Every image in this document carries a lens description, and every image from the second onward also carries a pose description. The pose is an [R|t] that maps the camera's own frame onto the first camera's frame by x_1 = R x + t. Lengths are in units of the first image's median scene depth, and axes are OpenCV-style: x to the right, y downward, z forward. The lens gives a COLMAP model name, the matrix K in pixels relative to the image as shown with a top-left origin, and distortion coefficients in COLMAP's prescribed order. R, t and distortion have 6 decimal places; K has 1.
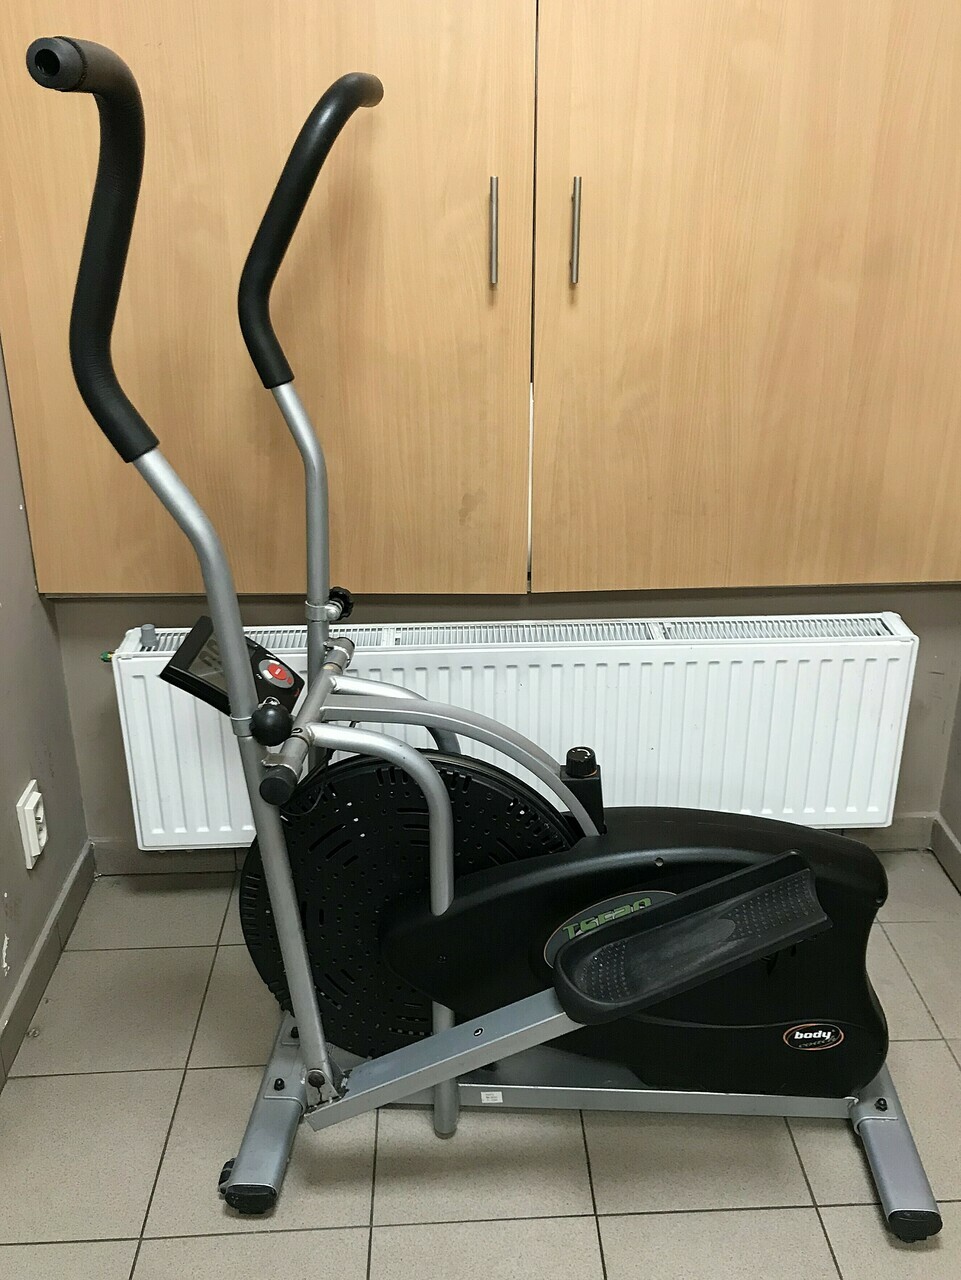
lens RADIAL K [[1168.4, 0, 512.2], [0, 1168.4, 601.3], [0, 0, 1]] dist [0.093927, -0.151285]
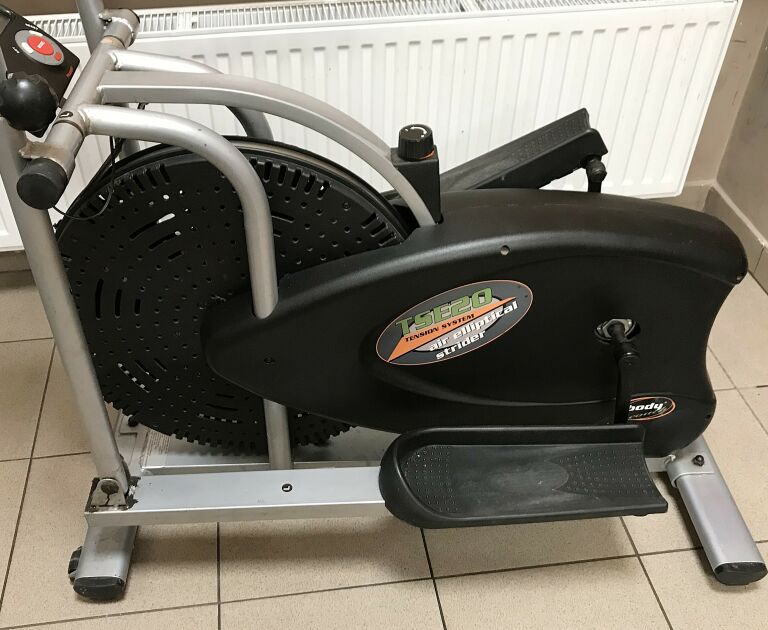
lens RADIAL K [[808.0, 0, 341.1], [0, 808.0, 325.1], [0, 0, 1]] dist [0.025168, 0.005335]
pose [[0.997745, -0.055571, 0.037630, -0.024998], [0.040255, 0.944170, 0.326989, 0.066893], [-0.053701, -0.324737, 0.944279, 0.393361]]
